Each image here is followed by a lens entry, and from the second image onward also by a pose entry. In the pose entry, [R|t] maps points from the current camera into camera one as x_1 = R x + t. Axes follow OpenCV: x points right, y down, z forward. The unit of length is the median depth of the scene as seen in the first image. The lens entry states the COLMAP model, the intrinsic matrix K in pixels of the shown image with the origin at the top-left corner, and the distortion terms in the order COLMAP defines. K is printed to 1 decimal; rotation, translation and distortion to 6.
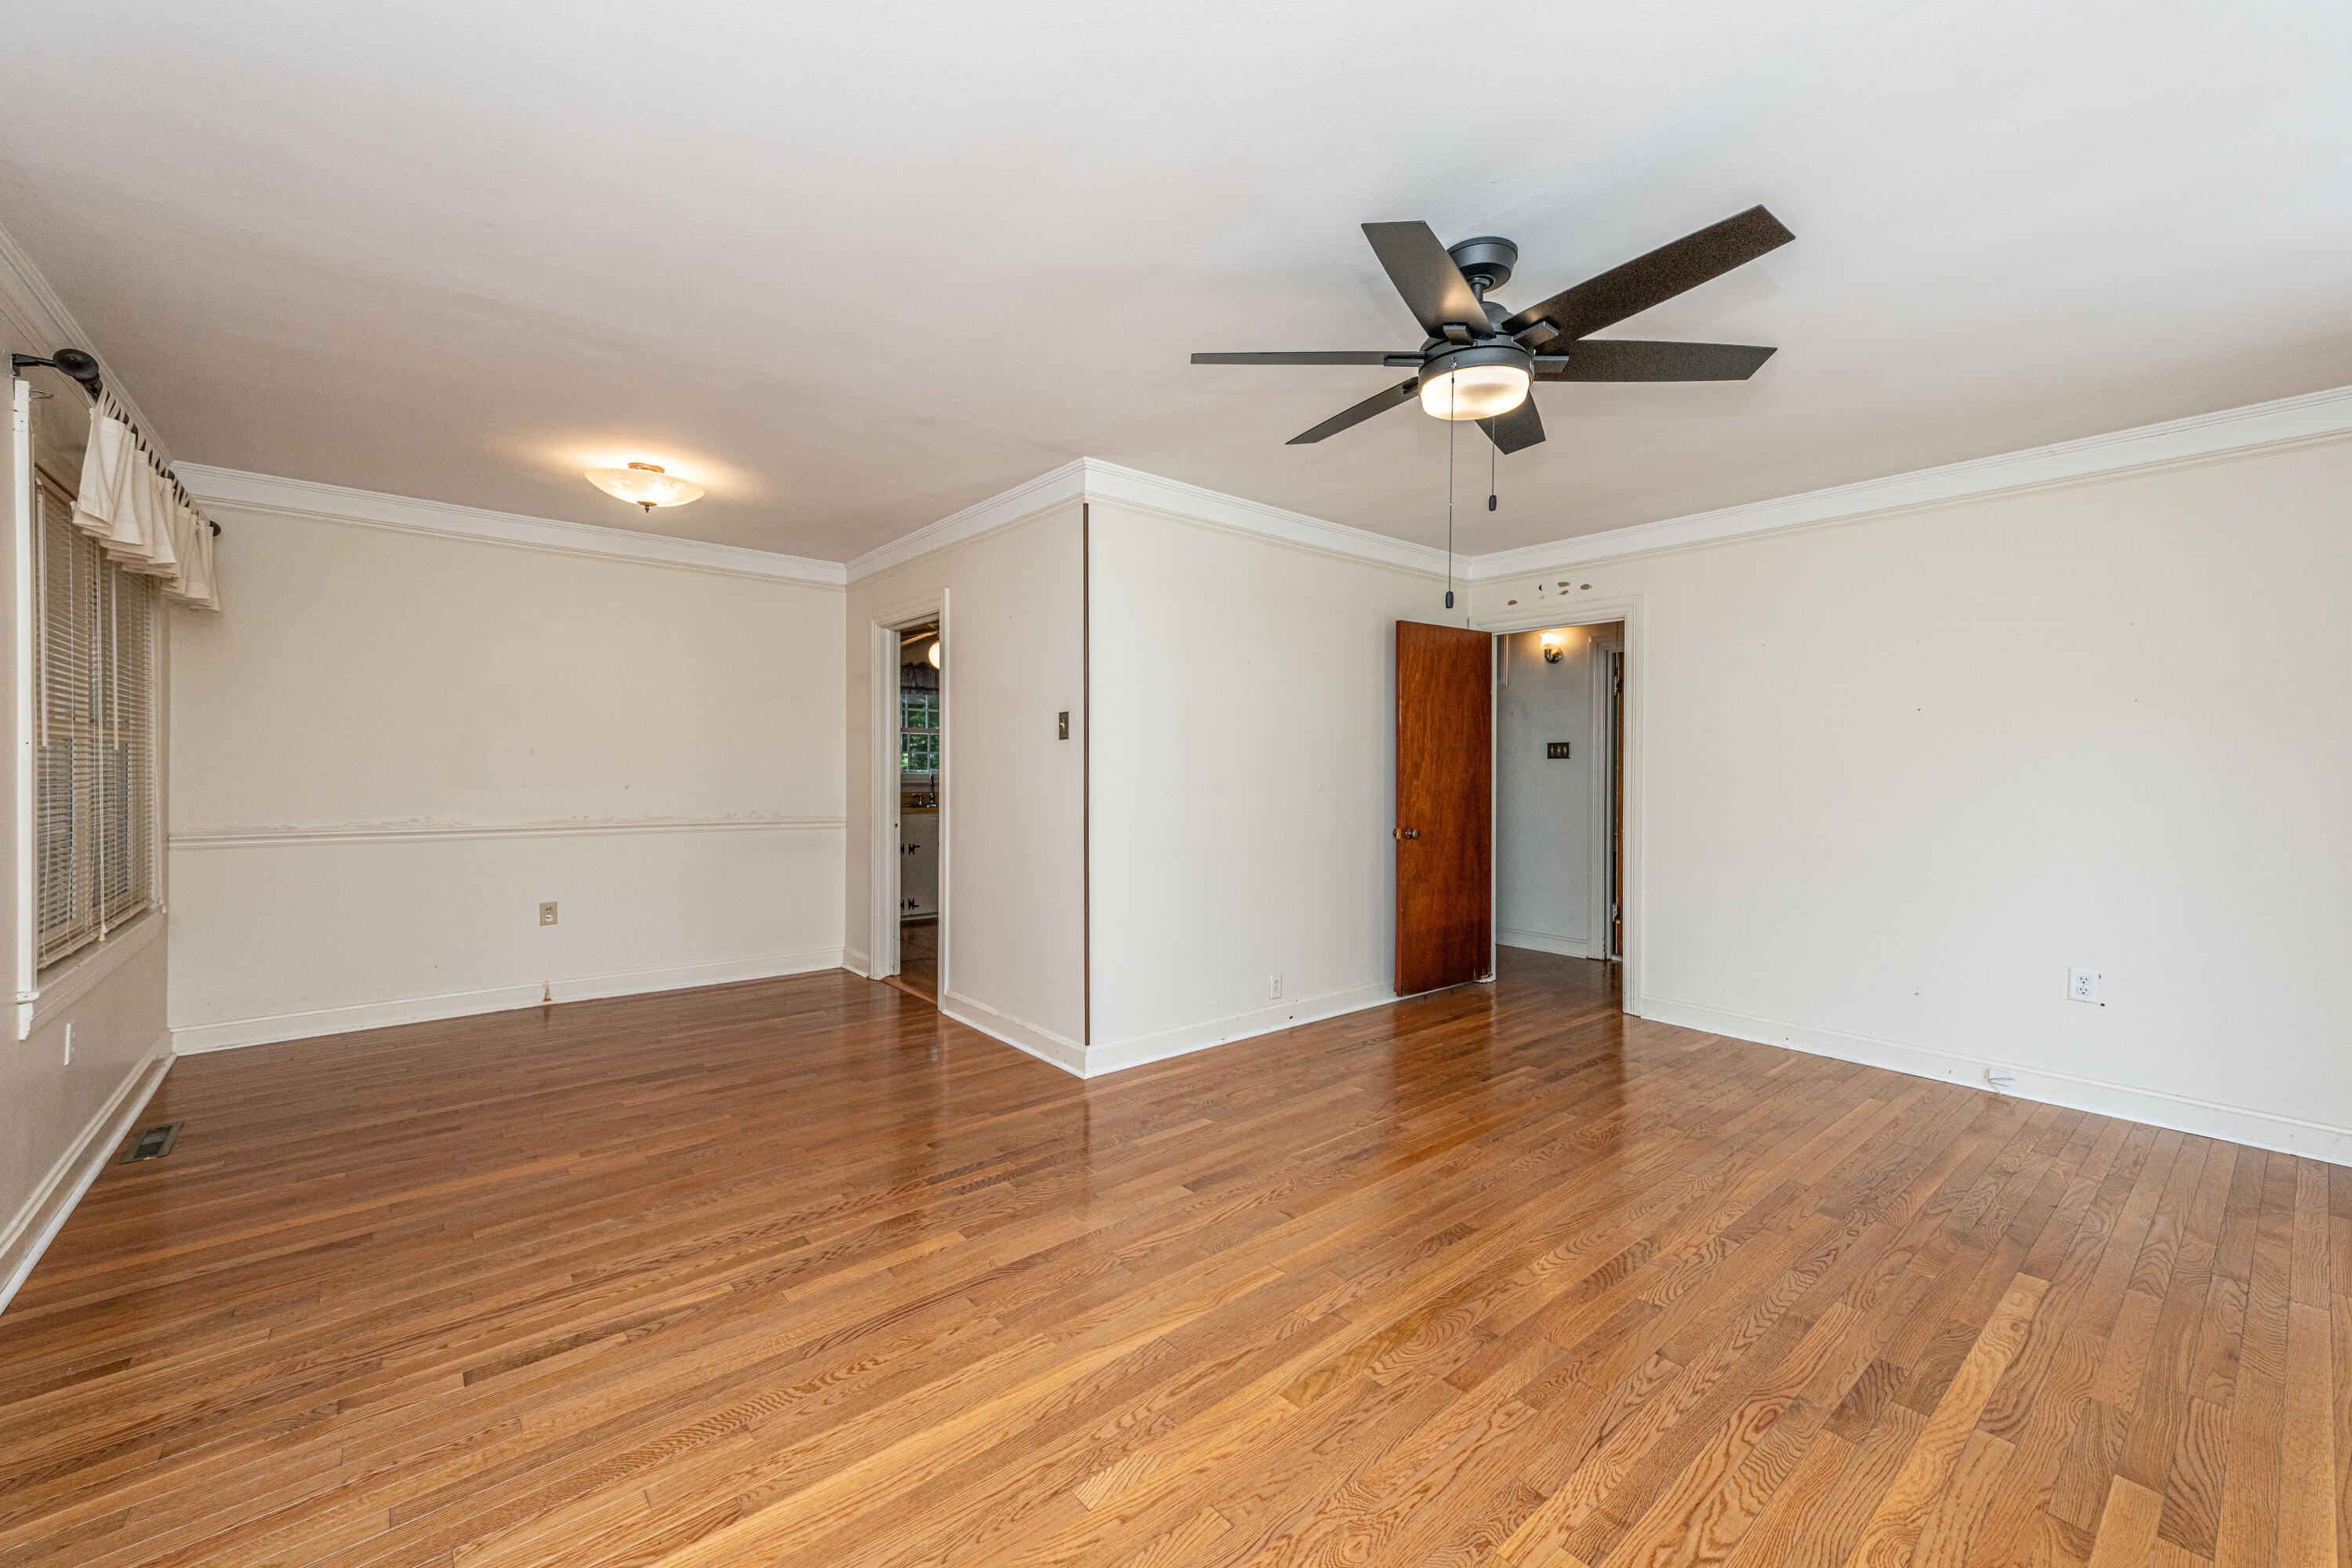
lens RADIAL K [[934.8, 0, 1177.2], [0, 934.8, 777.6], [0, 0, 1]] dist [0.031443, 0.000117]
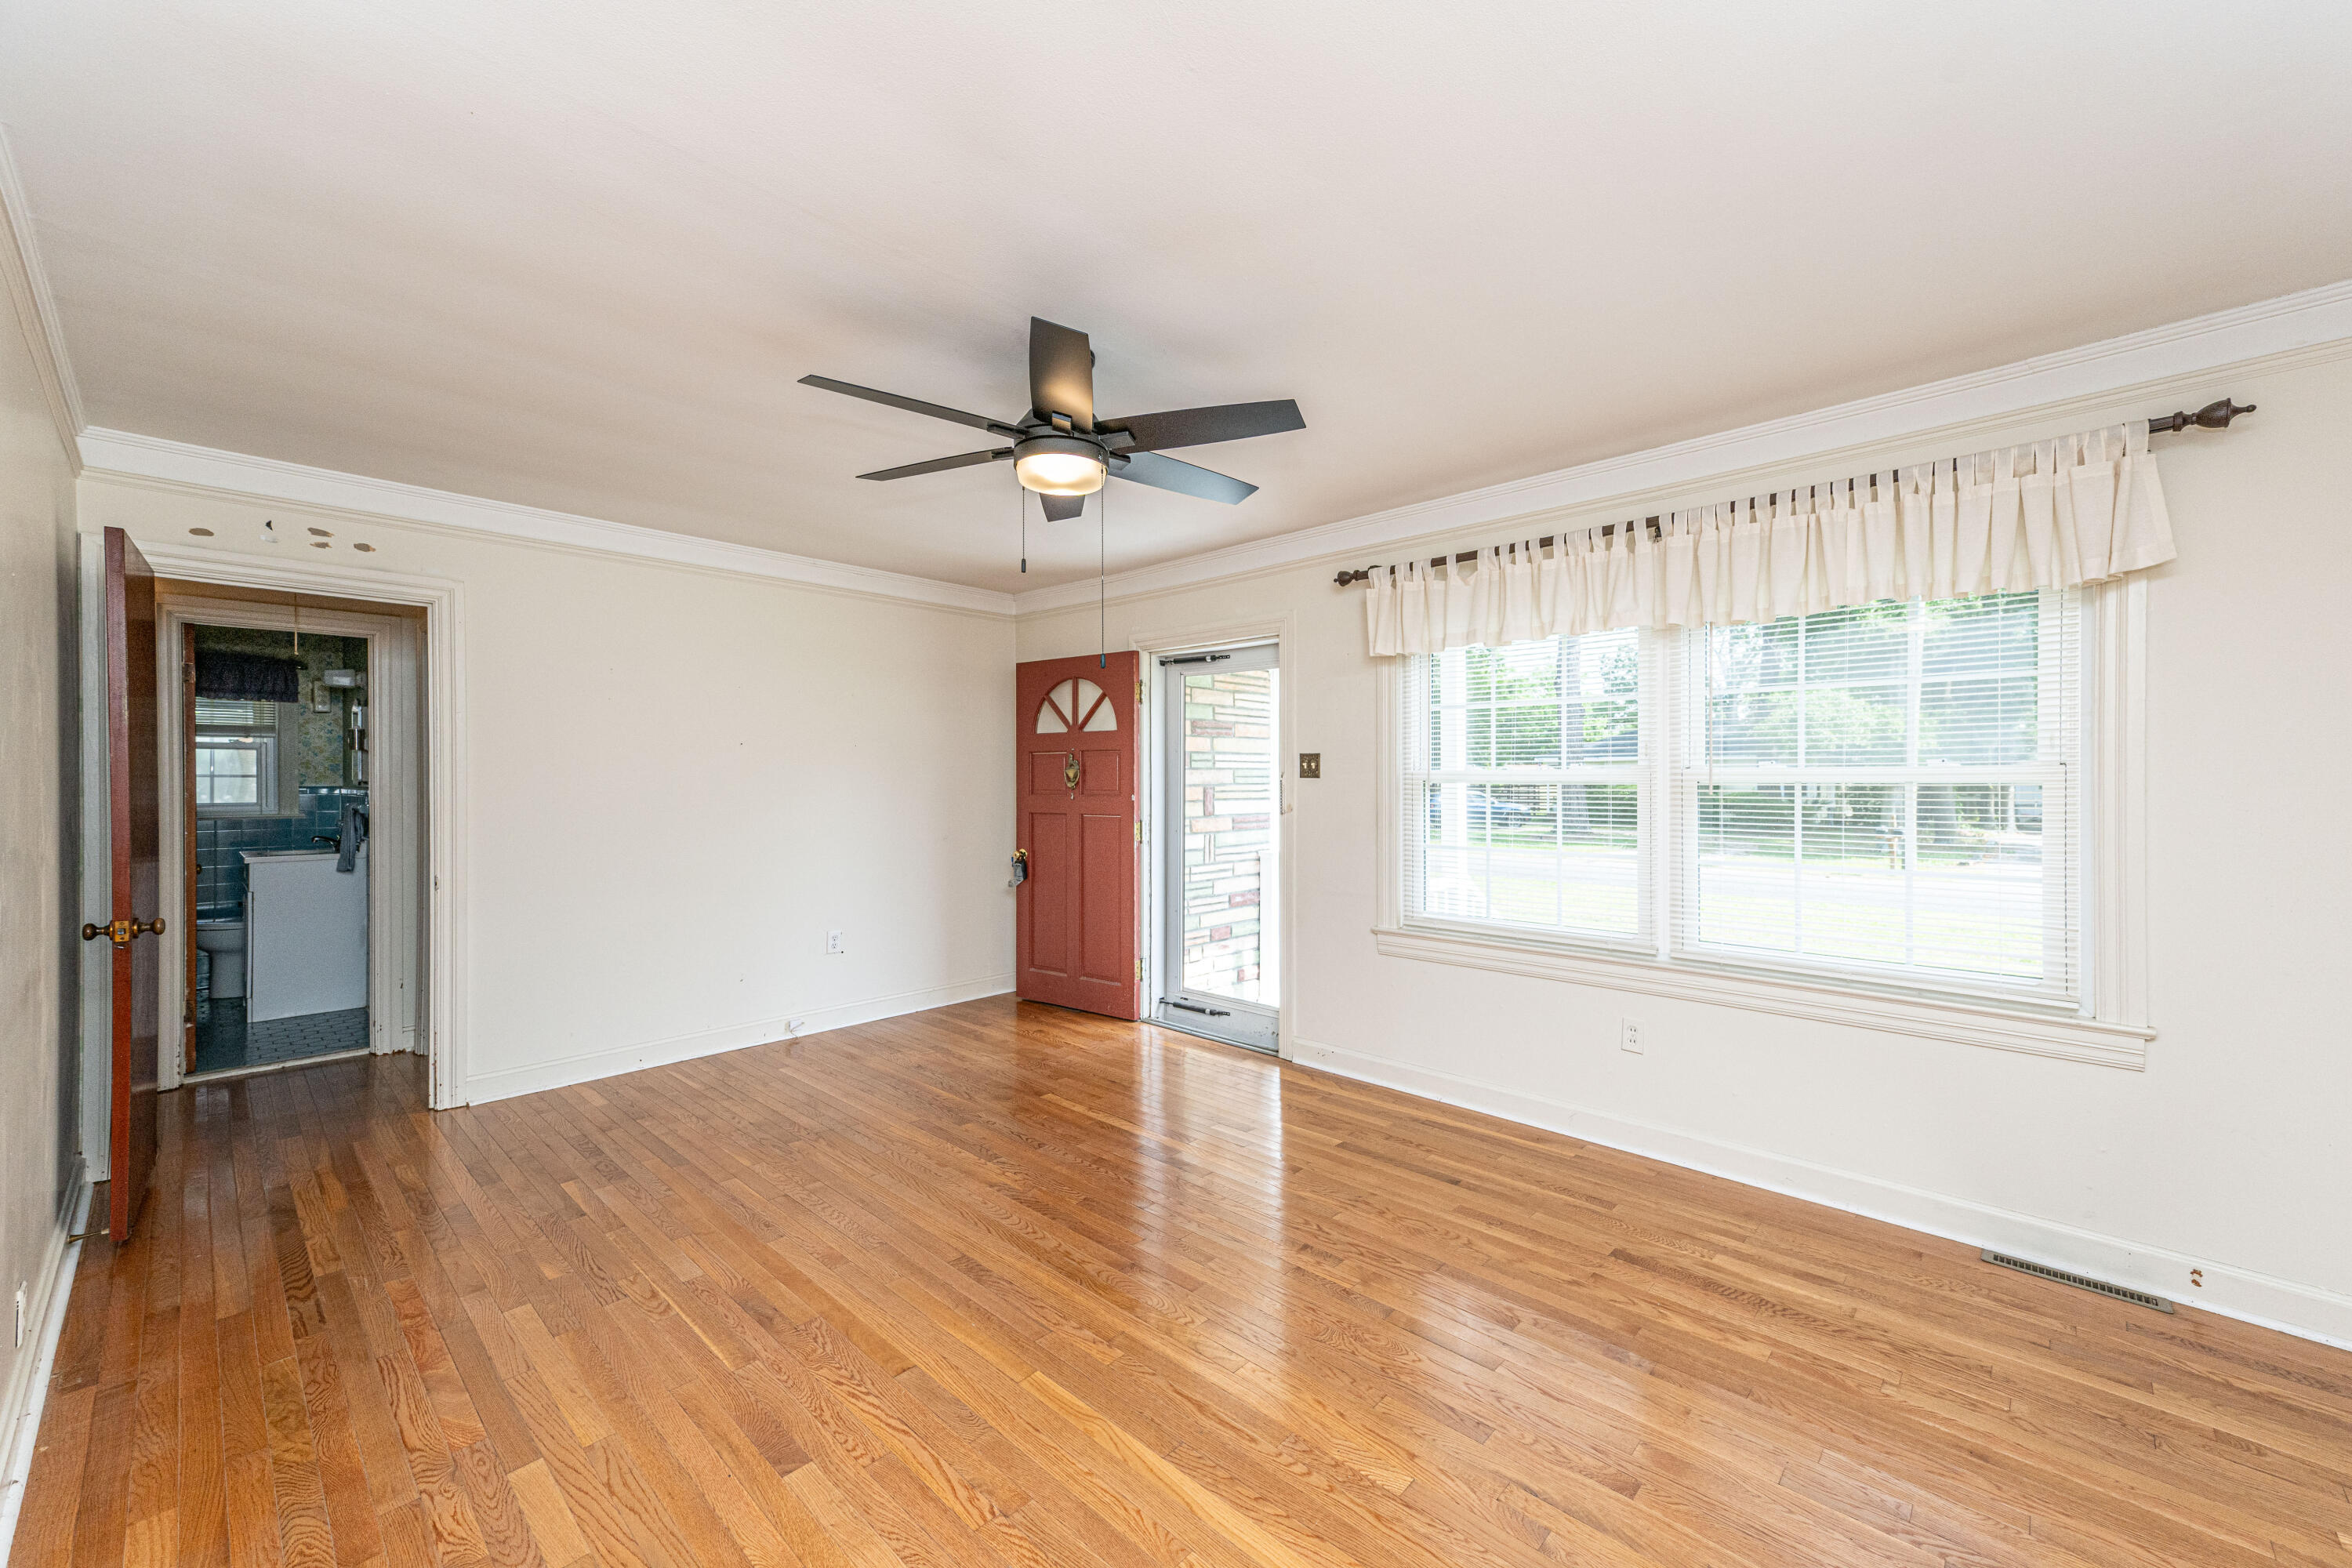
lens RADIAL K [[925.7, 0, 1185.0], [0, 925.7, 786.6], [0, 0, 1]] dist [0.029790, -0.000363]
pose [[-0.110341, -0.015178, 0.993778, -0.812530], [0.014008, 0.999760, 0.016825, -0.061855], [-0.993795, 0.015777, -0.110102, 0.955642]]
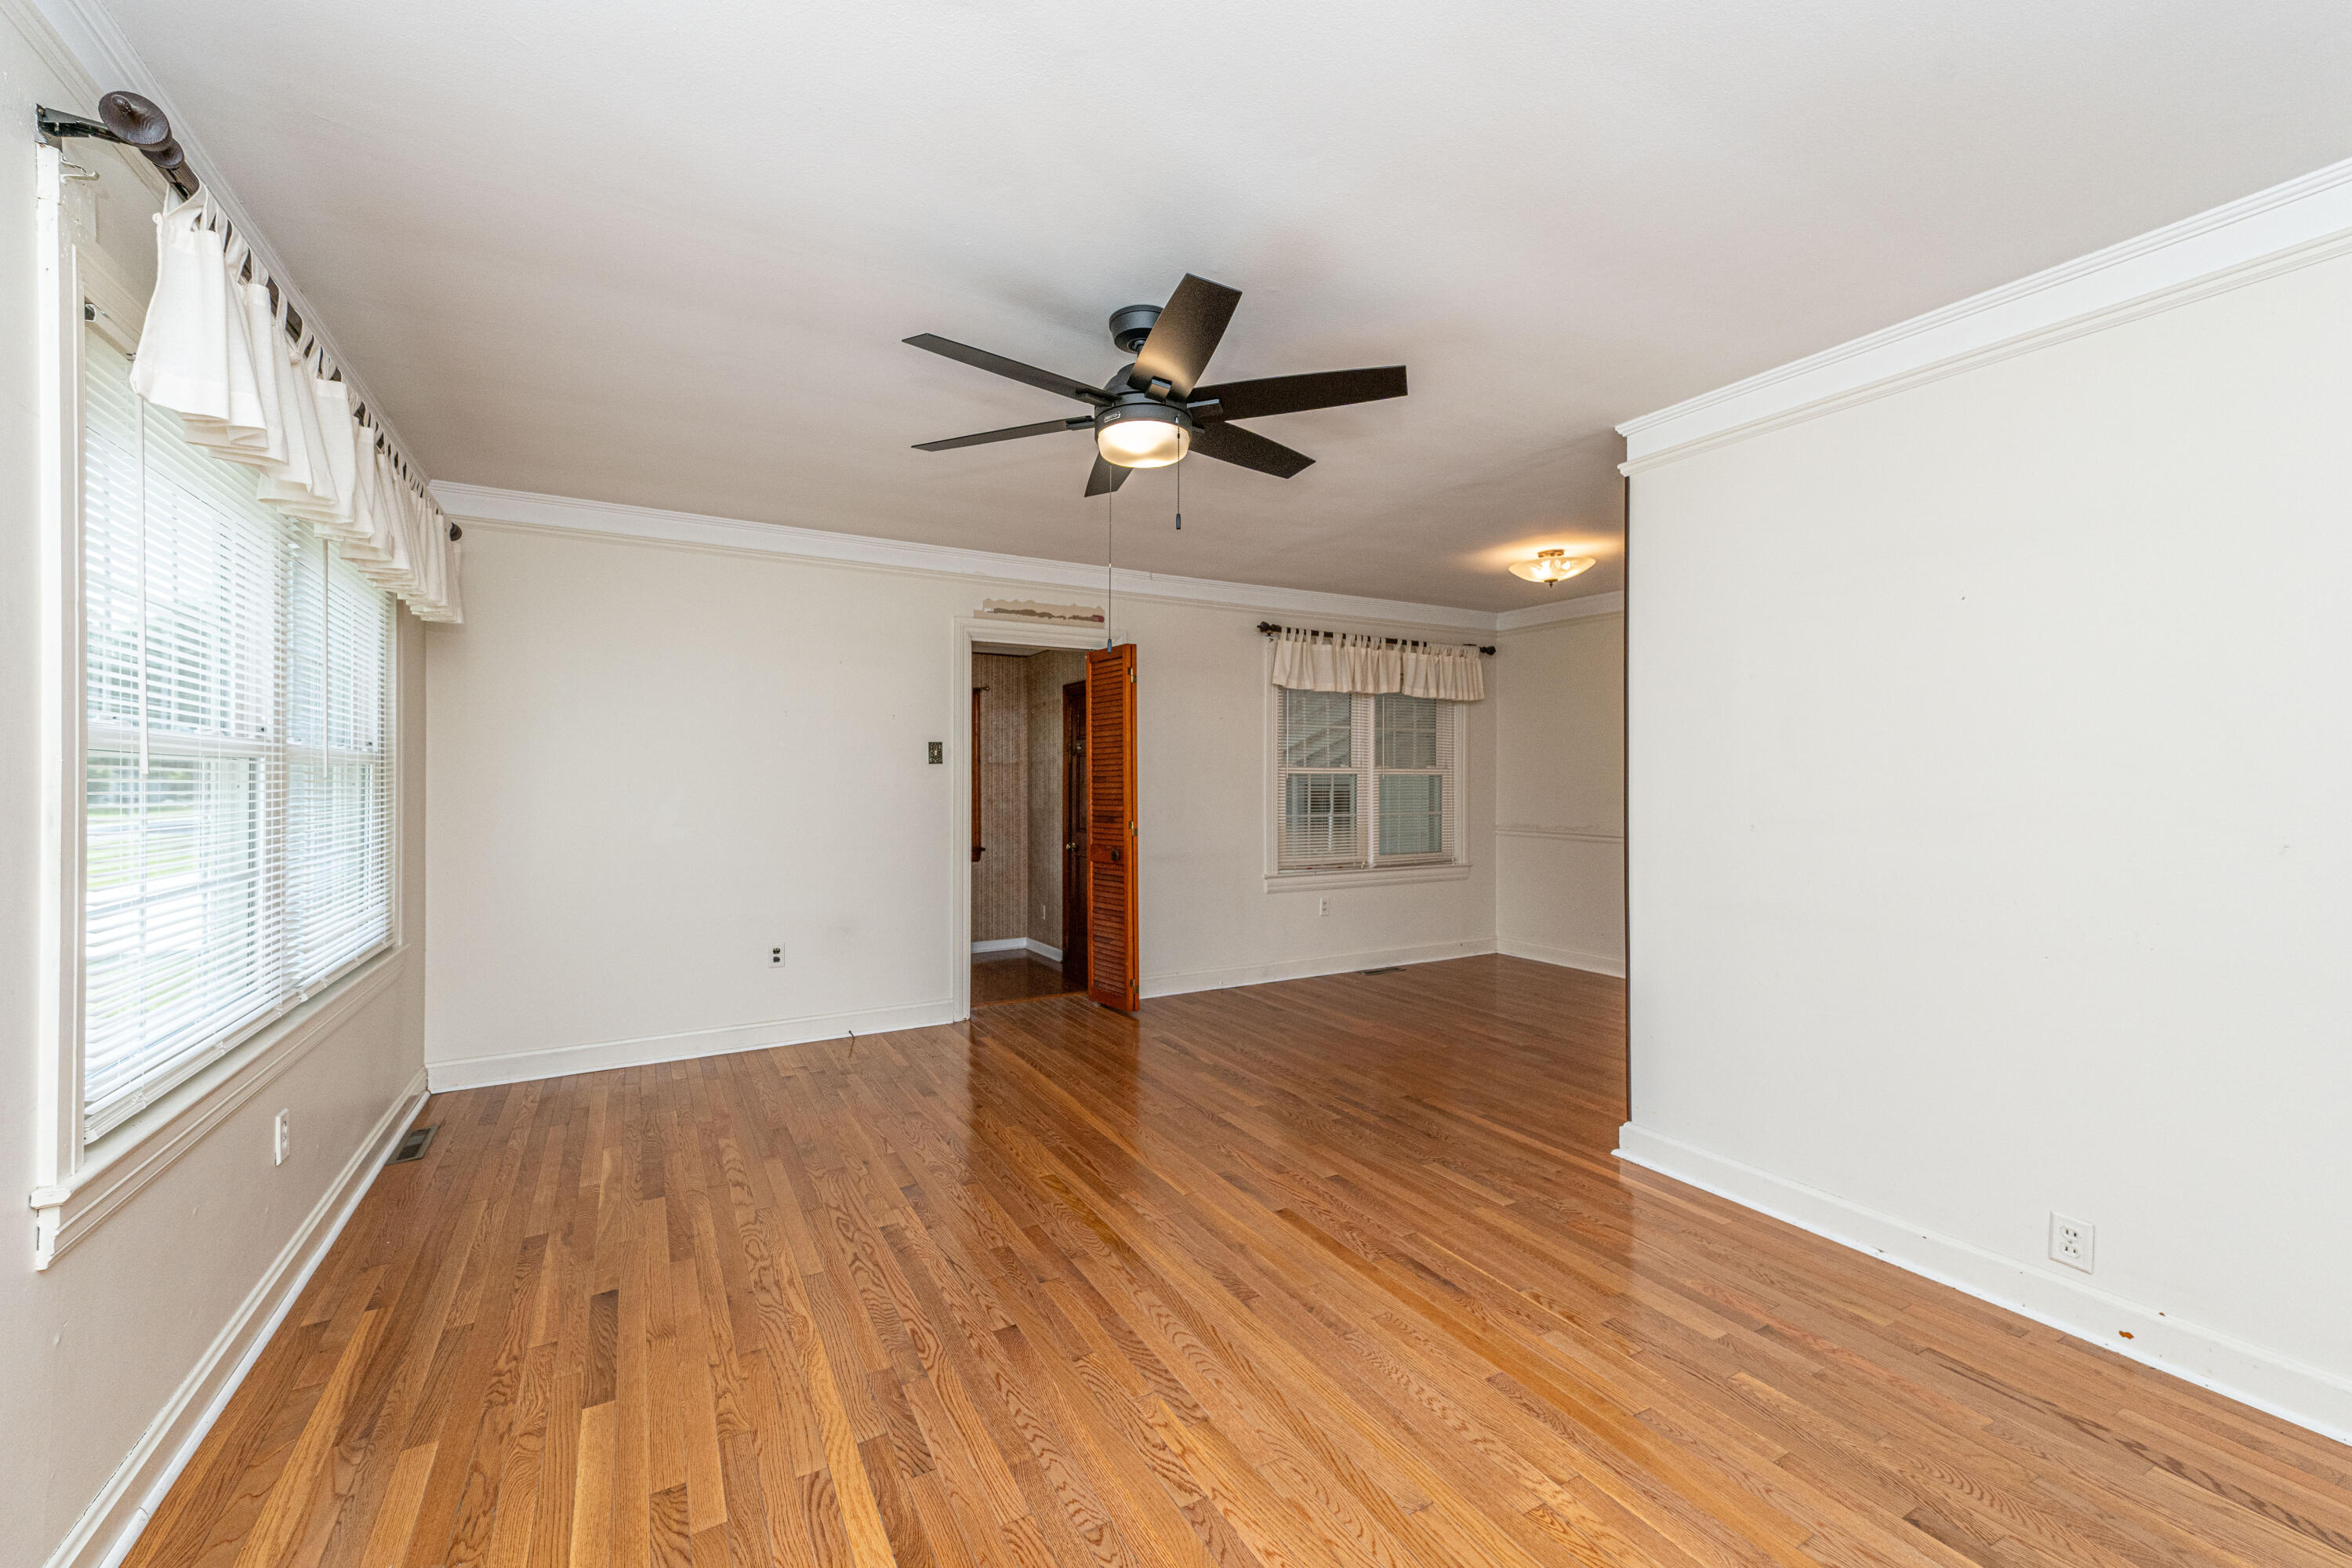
lens RADIAL K [[926.4, 0, 1146.9], [0, 926.4, 775.4], [0, 0, 1]] dist [0.030508, -0.000025]
pose [[-0.194054, -0.012156, -0.980915, 1.370652], [-0.016862, 0.999817, -0.009054, -0.026934], [0.980846, 0.014783, -0.194224, 1.194296]]
